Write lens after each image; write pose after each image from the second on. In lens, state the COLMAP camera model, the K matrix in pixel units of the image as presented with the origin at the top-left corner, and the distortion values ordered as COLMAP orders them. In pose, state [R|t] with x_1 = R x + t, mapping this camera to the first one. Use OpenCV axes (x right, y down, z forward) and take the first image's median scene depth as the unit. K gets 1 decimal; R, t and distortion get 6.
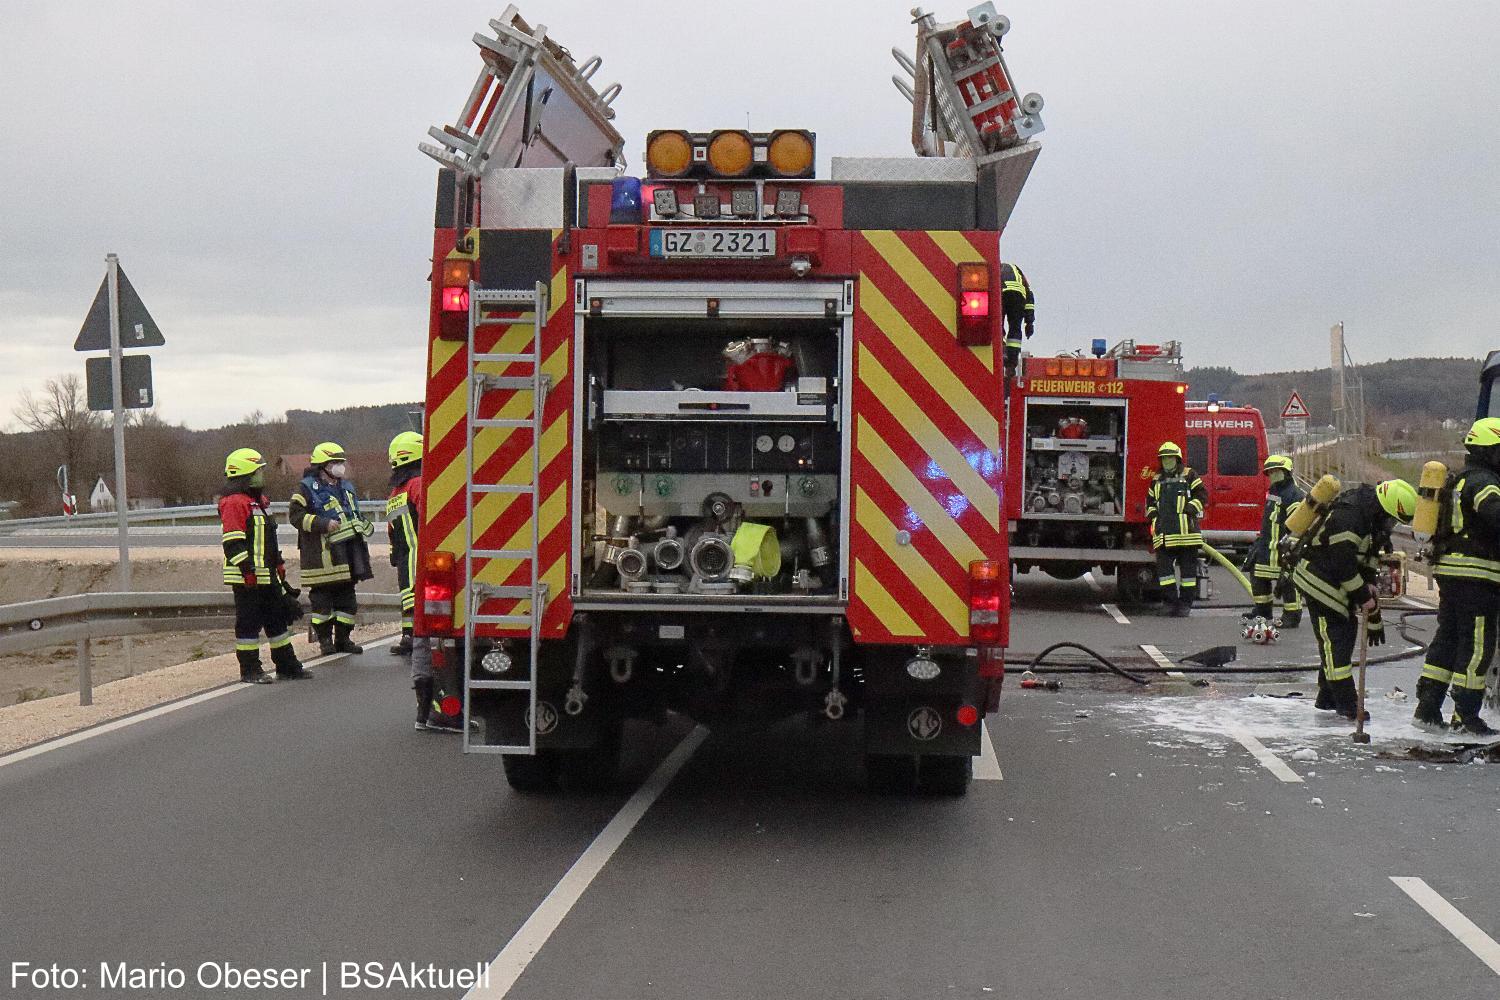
lens RADIAL K [[1951.9, 0, 753.1], [0, 1951.9, 488.7], [0, 0, 1]] dist [-0.009211, -0.029034]
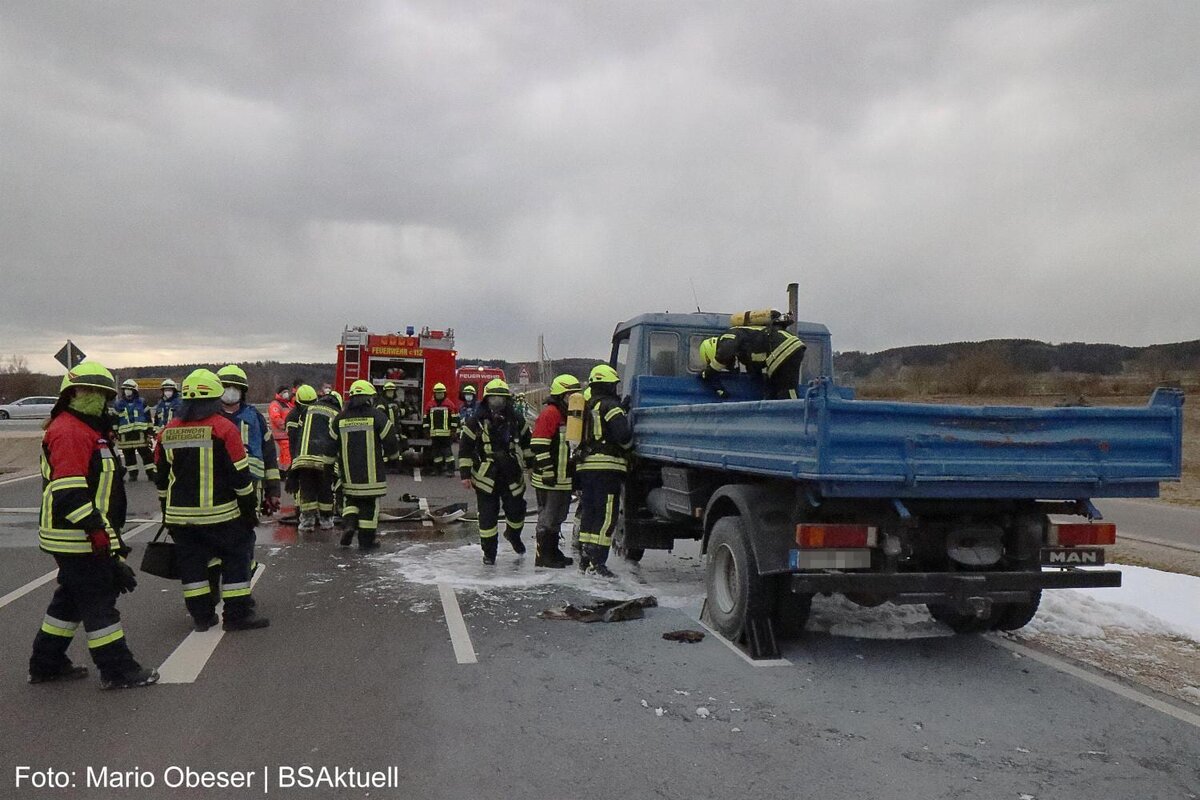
lens RADIAL K [[1561.5, 0, 602.5], [0, 1561.5, 391.0], [0, 0, 1]] dist [-0.009211, -0.029034]
pose [[0.940531, 0.013119, 0.339454, -0.153530], [-0.009218, 0.999872, -0.013103, 0.002778], [-0.339582, 0.009194, 0.940531, -0.457983]]
